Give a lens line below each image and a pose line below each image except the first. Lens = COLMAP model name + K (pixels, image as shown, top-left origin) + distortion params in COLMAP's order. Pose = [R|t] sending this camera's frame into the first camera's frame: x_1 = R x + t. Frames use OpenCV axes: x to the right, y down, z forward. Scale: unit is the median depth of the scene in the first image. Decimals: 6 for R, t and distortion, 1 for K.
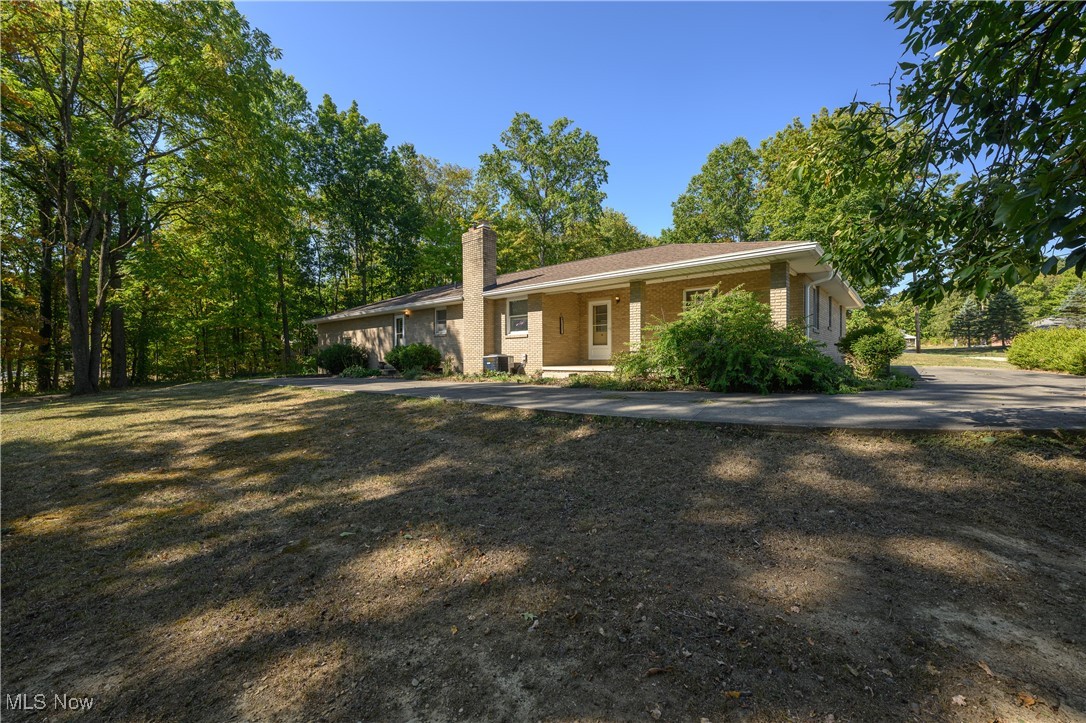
lens RADIAL K [[428.4, 0, 545.9], [0, 428.4, 356.0], [0, 0, 1]] dist [-0.001373, 0.000568]
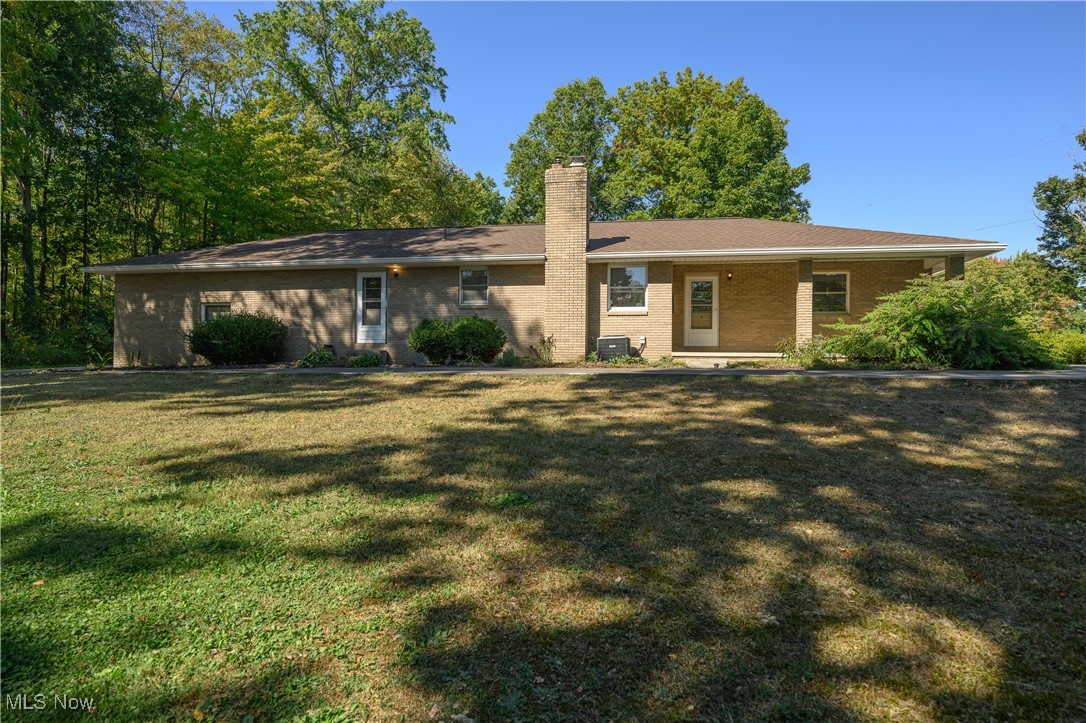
lens RADIAL K [[639.7, 0, 544.6], [0, 639.7, 359.5], [0, 0, 1]] dist [0.006766, 0.000307]
pose [[0.874080, 0.016315, 0.485507, -0.668452], [-0.018369, 0.999831, -0.000528, 0.036476], [-0.485434, -0.008457, 0.874233, 0.040363]]
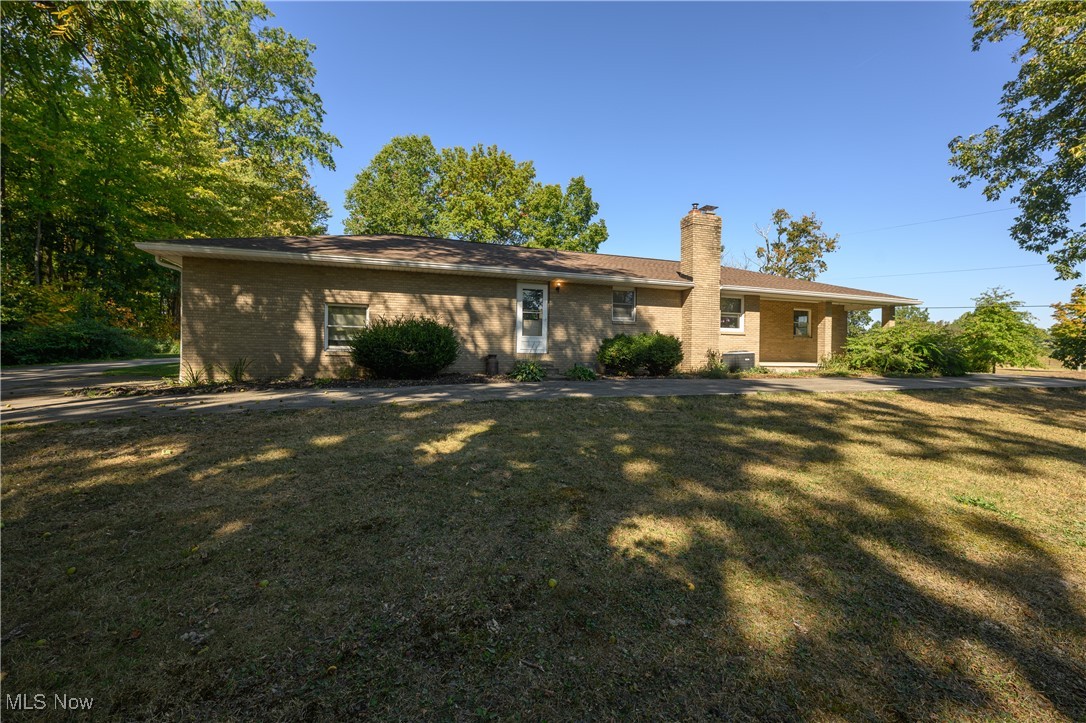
lens RADIAL K [[446.4, 0, 539.4], [0, 446.4, 359.8], [0, 0, 1]] dist [0.001605, 0.000263]
pose [[0.521406, 0.007200, 0.853279, -1.068883], [-0.025232, 0.999657, 0.006983, 0.019908], [-0.852936, -0.025171, 0.521409, 0.725163]]
